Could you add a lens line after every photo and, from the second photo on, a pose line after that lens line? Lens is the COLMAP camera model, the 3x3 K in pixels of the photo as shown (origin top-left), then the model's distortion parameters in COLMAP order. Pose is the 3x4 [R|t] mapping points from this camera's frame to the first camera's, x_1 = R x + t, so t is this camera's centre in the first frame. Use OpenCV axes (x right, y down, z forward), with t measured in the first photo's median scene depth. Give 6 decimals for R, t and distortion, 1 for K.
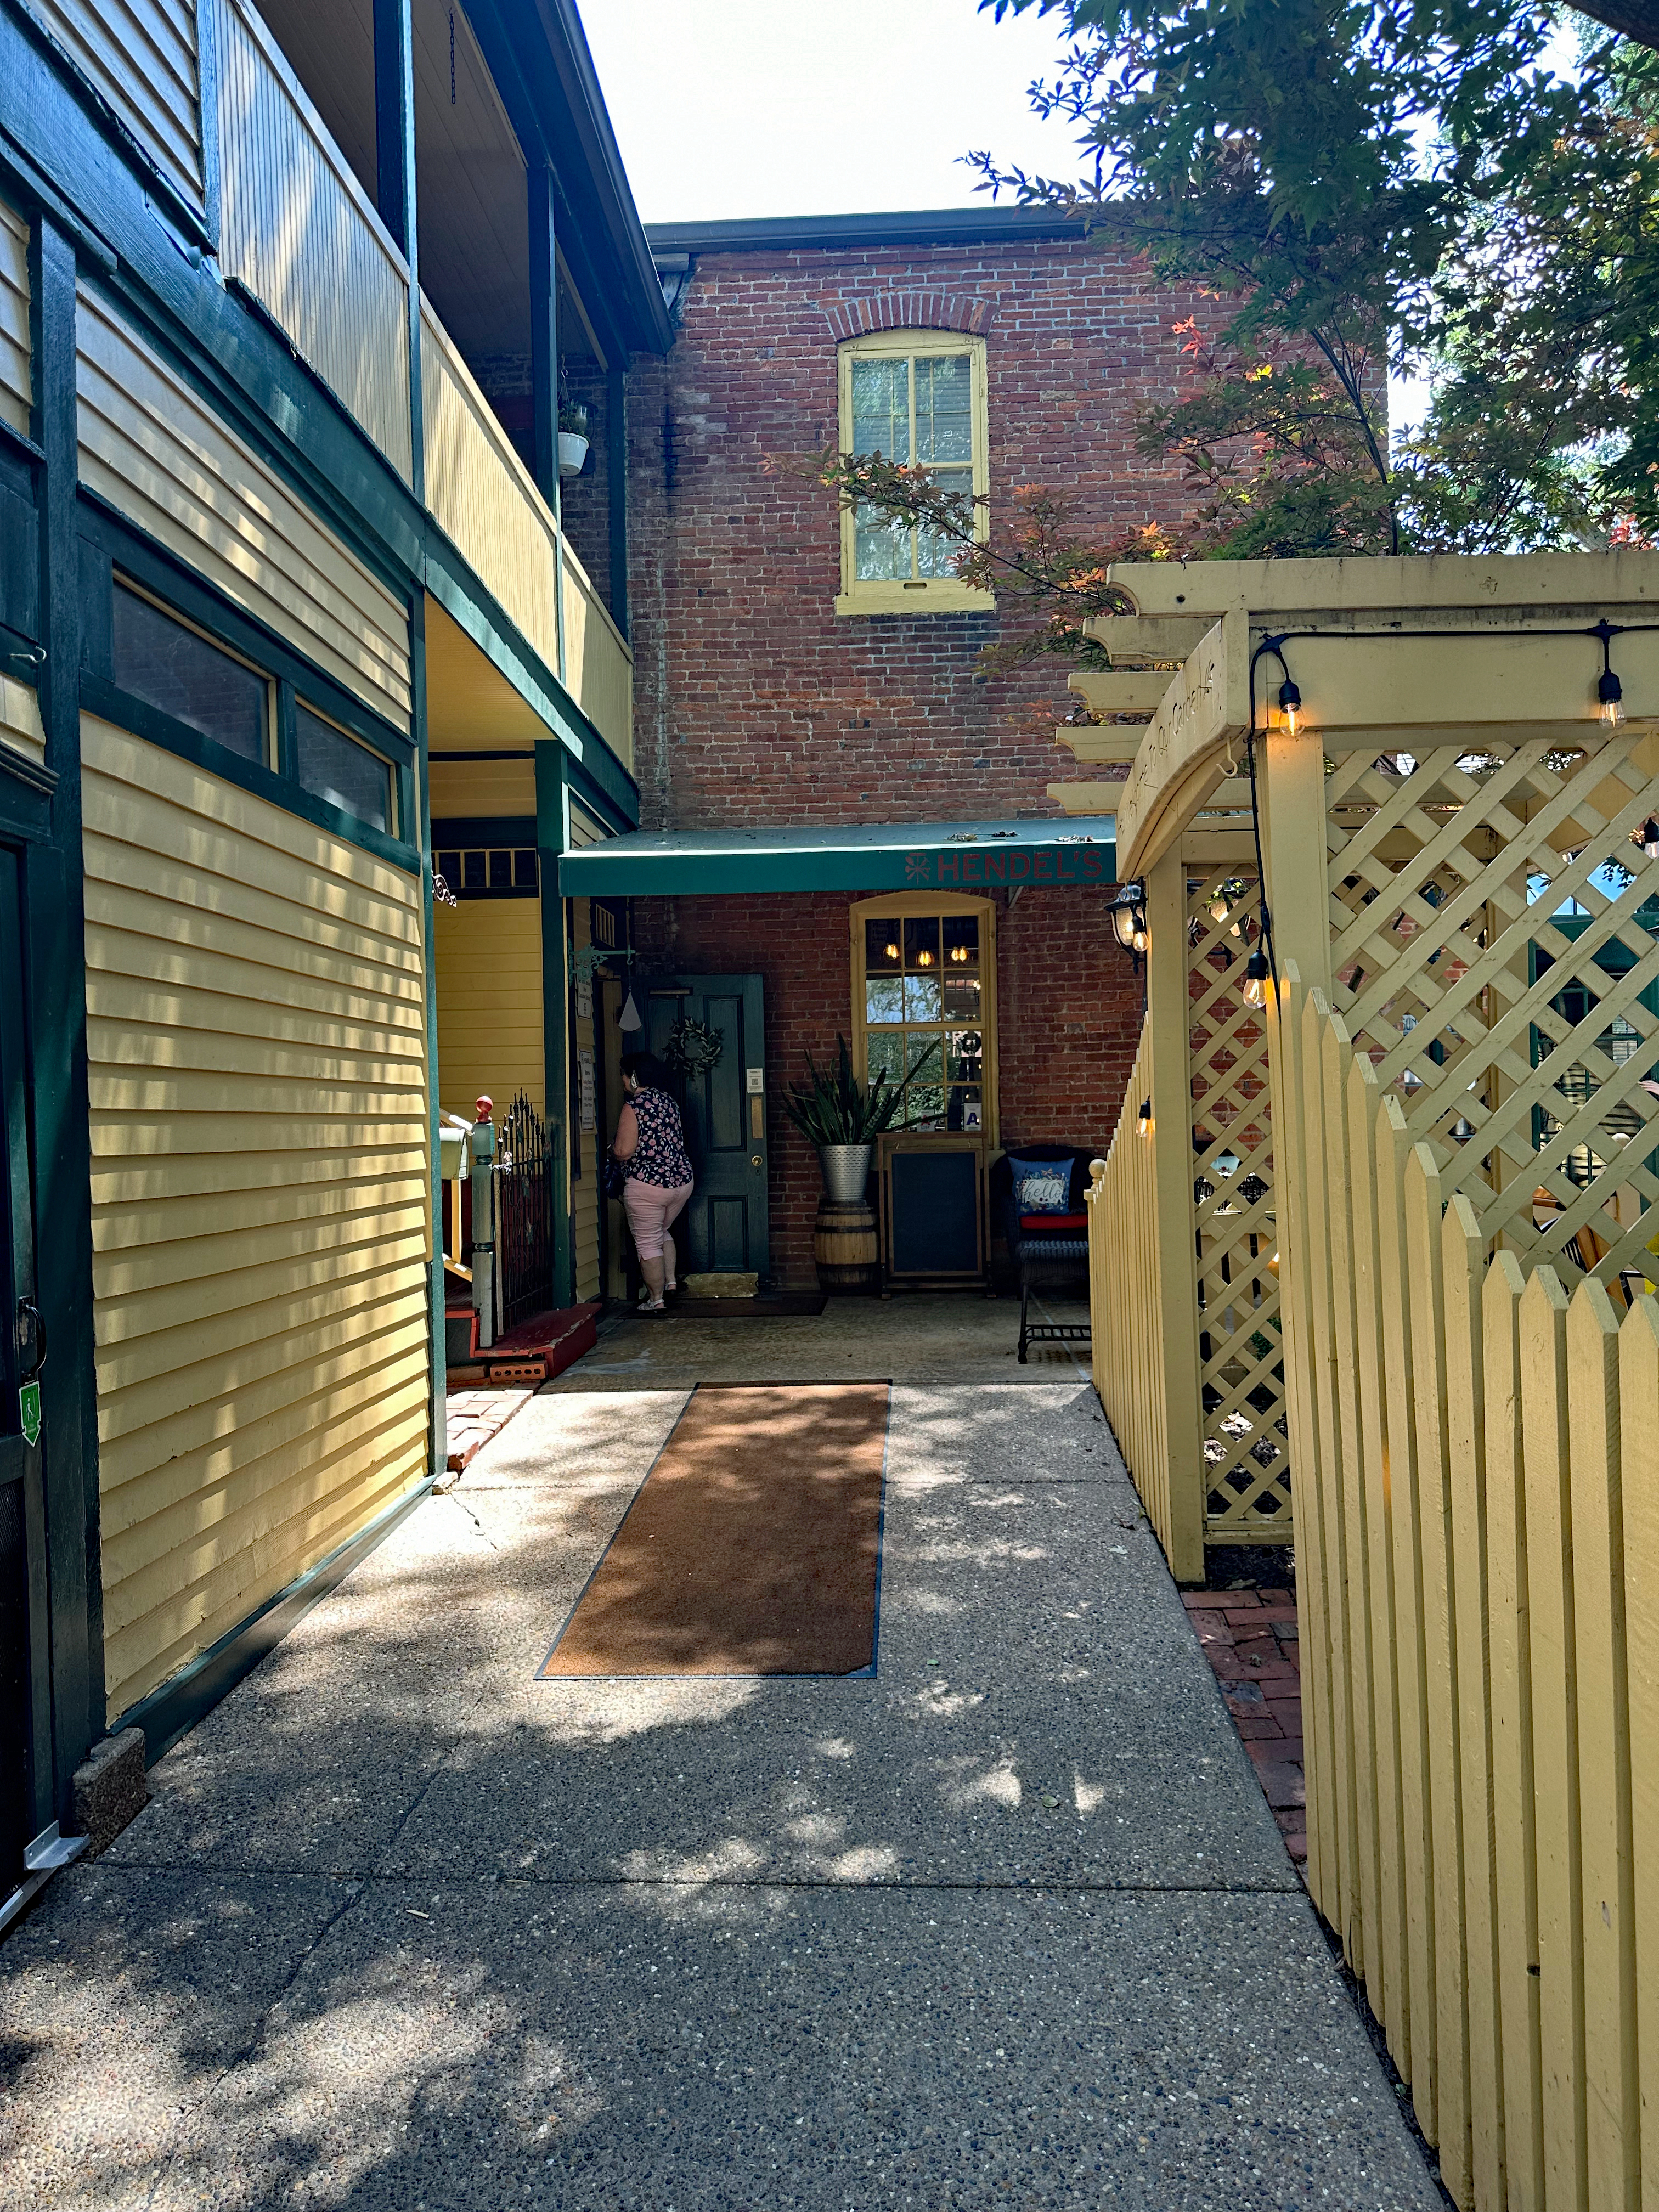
lens RADIAL K [[1548.2, 0, 830.1], [0, 1548.2, 1105.7], [0, 0, 1]] dist [0.000526, -0.006686]
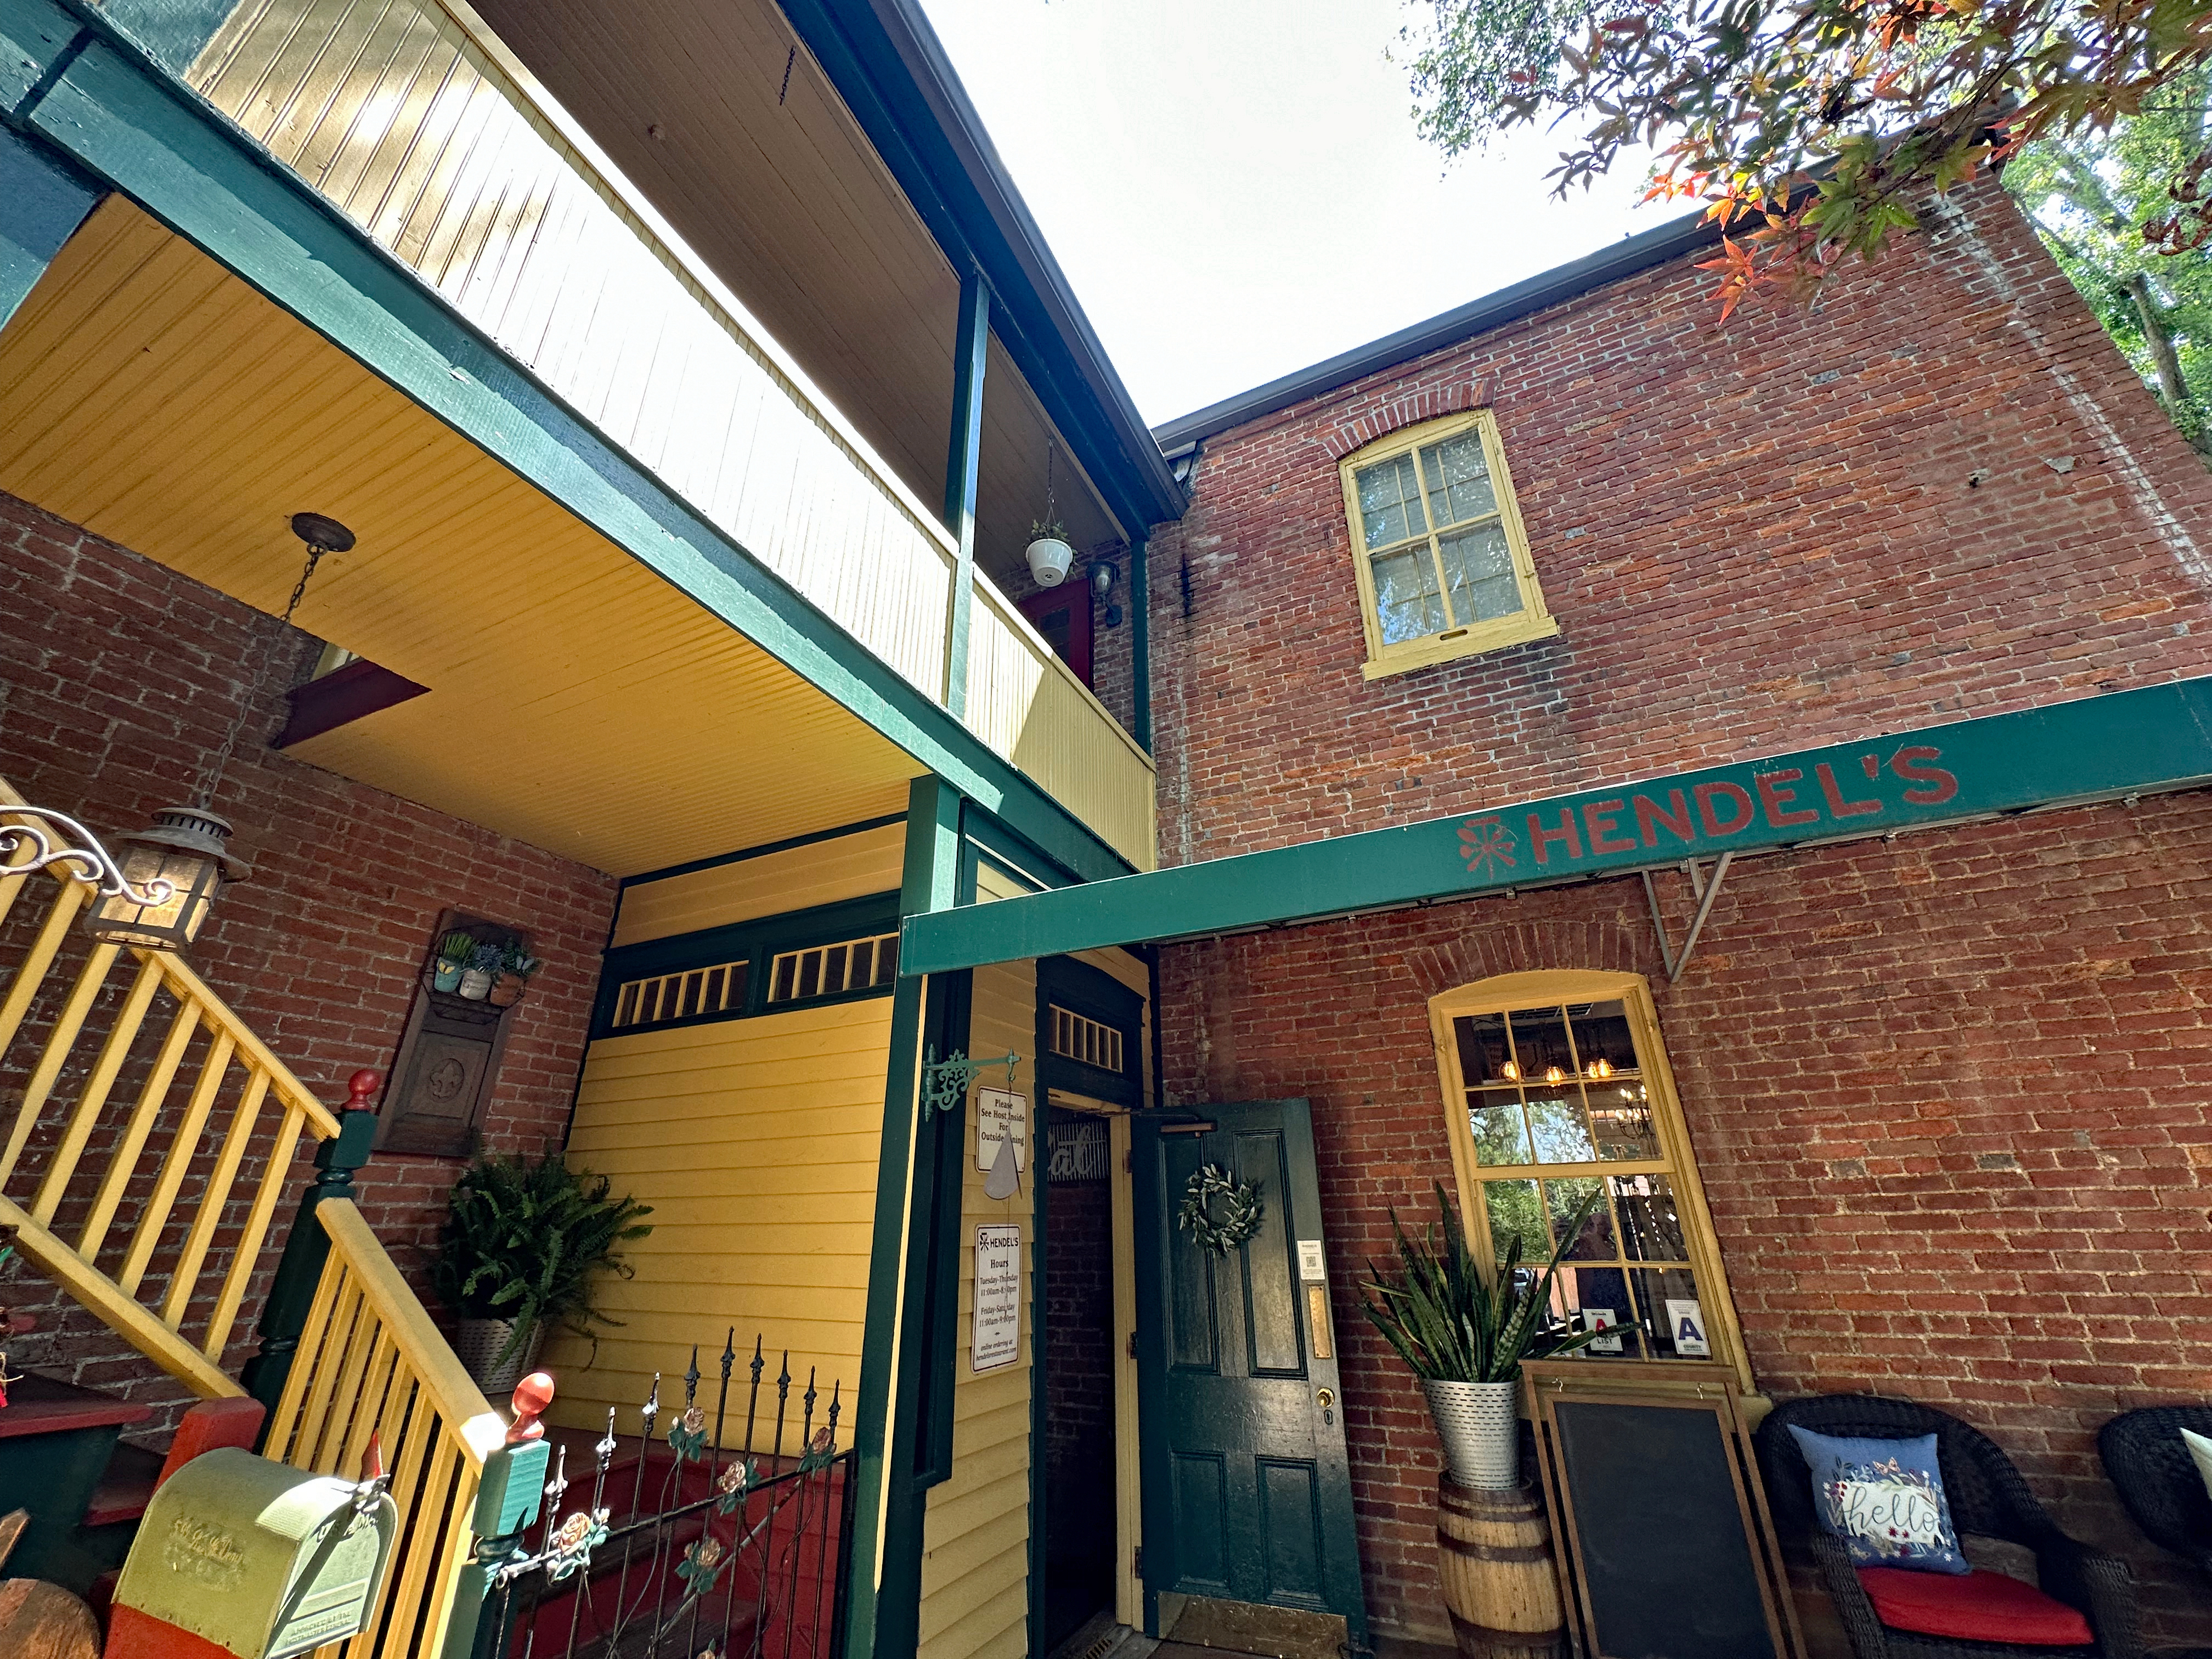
lens RADIAL K [[890.1, 0, 1094.6], [0, 890.1, 828.1], [0, 0, 1]] dist [-0.003999, 0.000725]
pose [[0.917565, -0.155449, -0.365938, 0.035704], [-0.001457, 0.919078, -0.394073, -0.034932], [0.397584, 0.362121, 0.843087, 0.534880]]
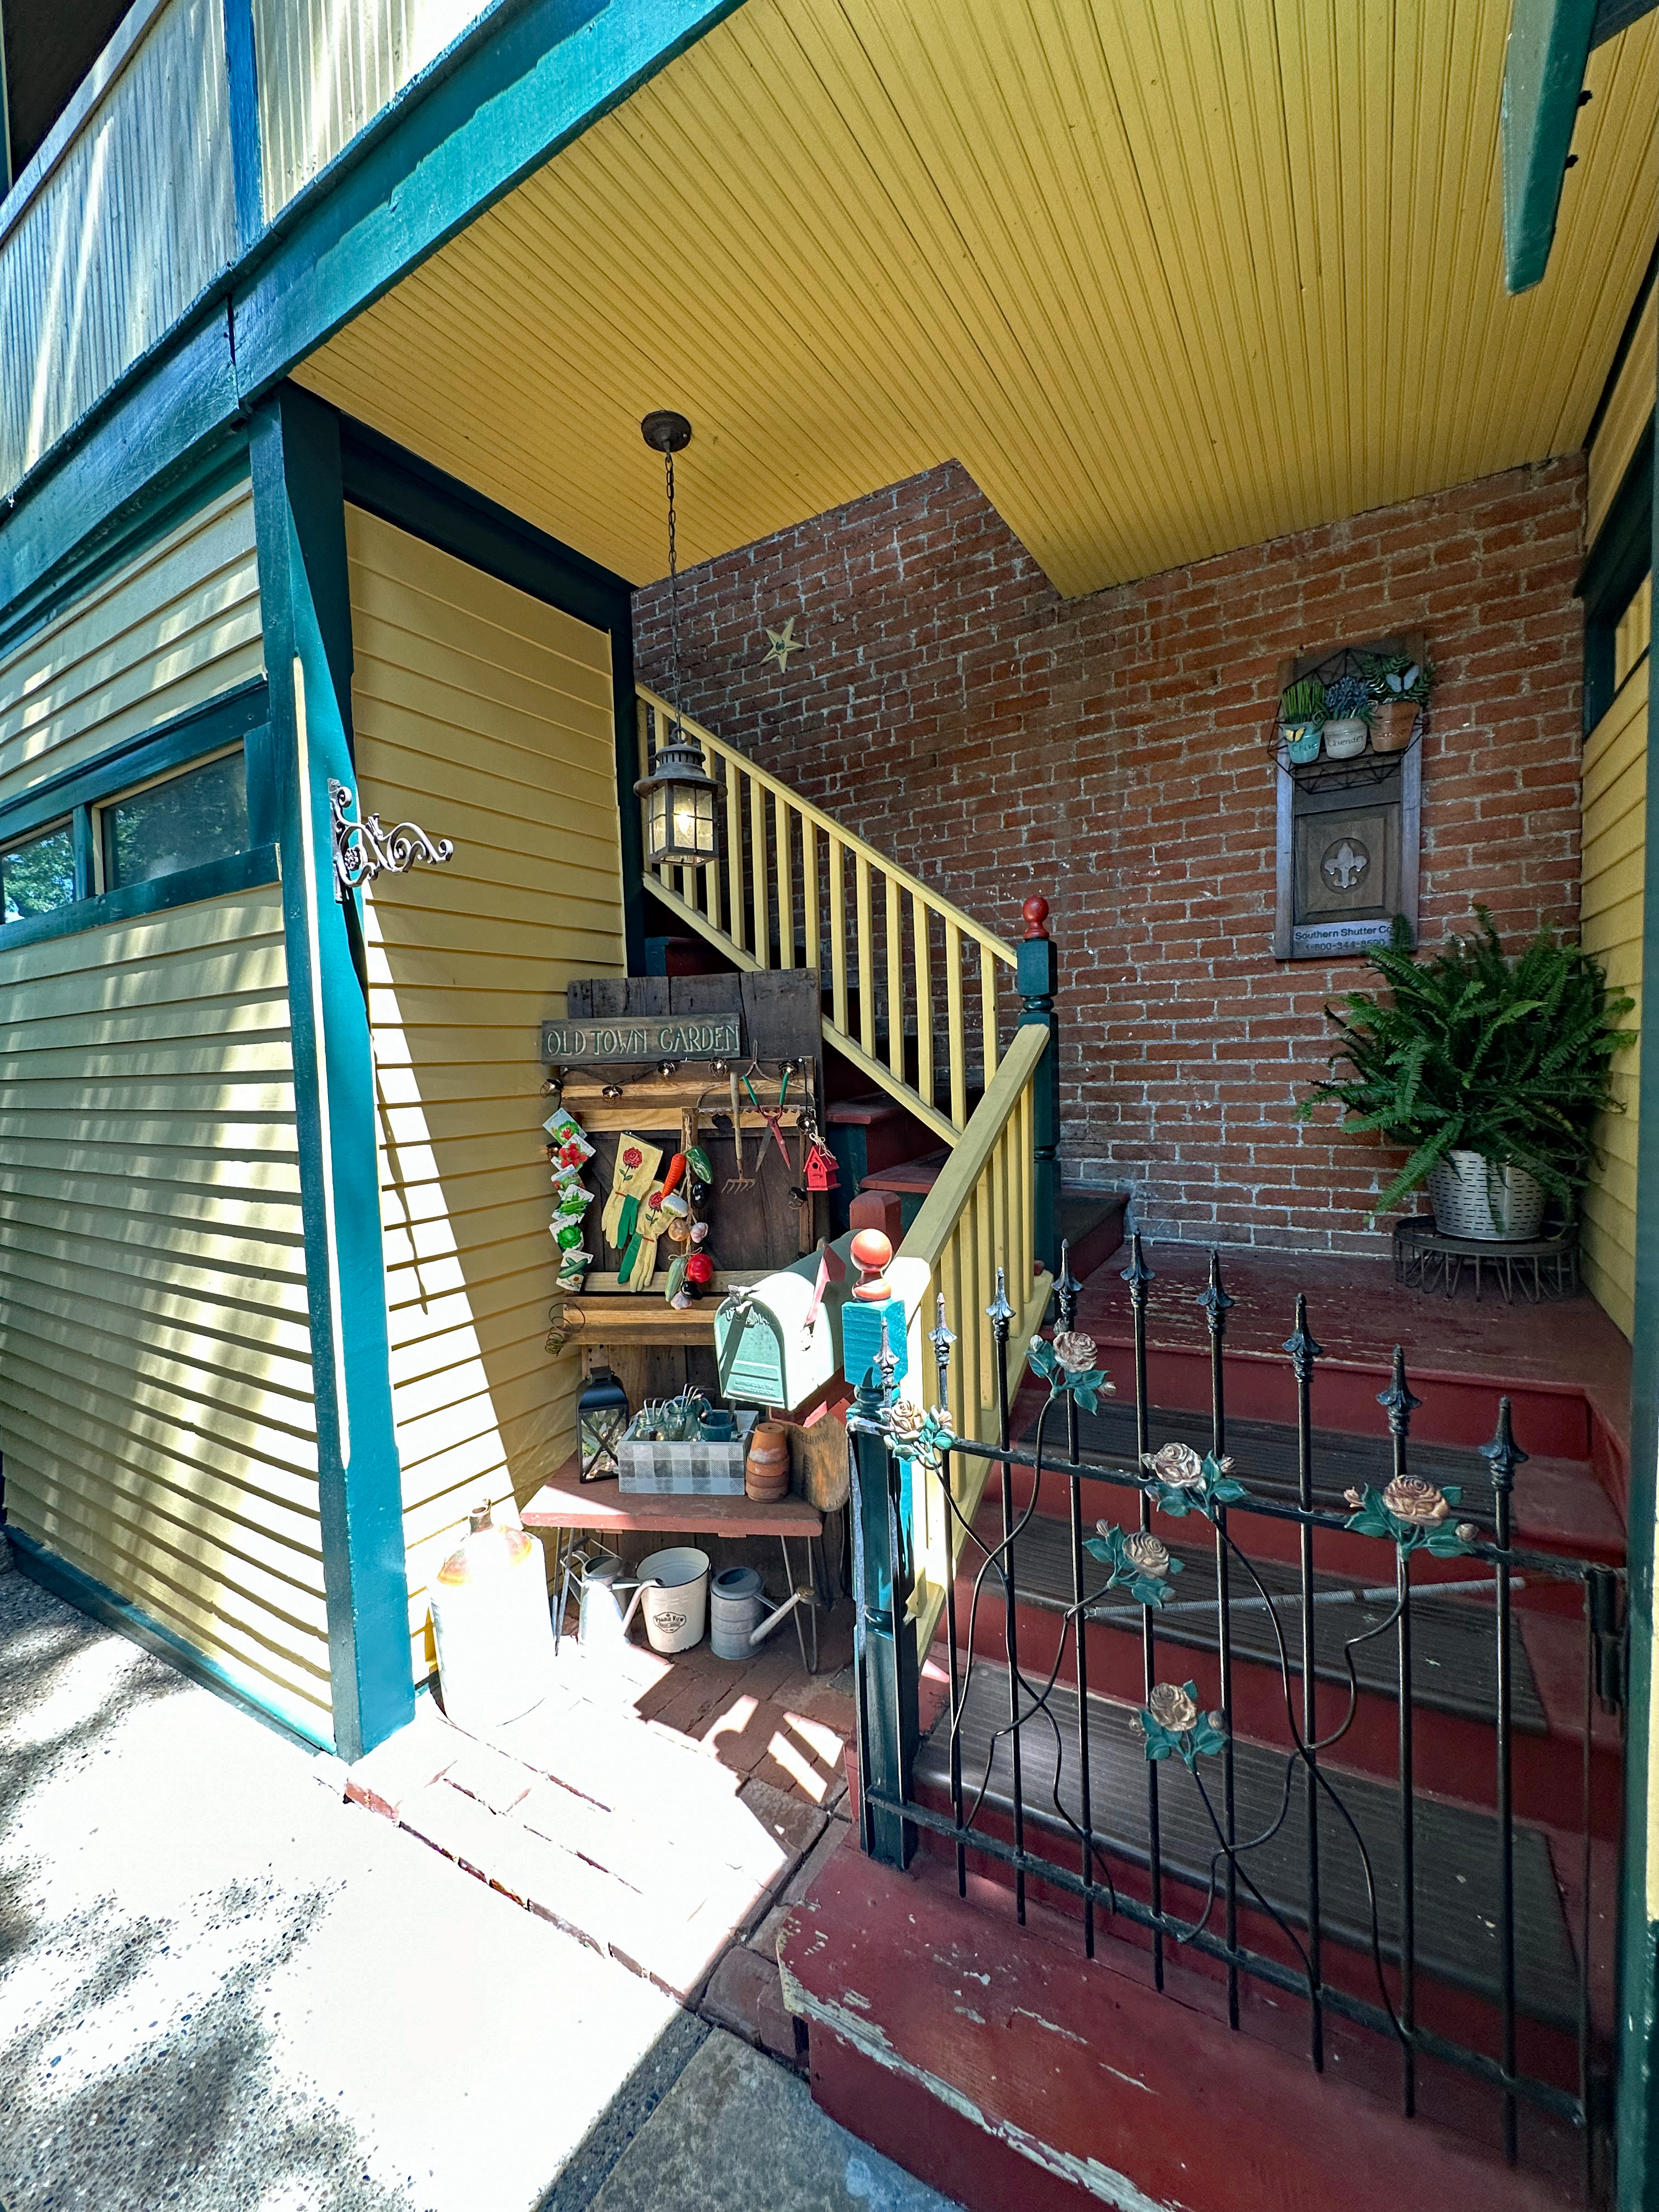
lens RADIAL K [[890.1, 0, 828.5], [0, 890.1, 1099.9], [0, 0, 1]] dist [-0.003999, 0.000725]
pose [[-0.478338, 0.080768, -0.874454, -0.065151], [0.053855, 0.996585, 0.062588, -0.035487], [0.876523, -0.017155, -0.481055, 0.918965]]
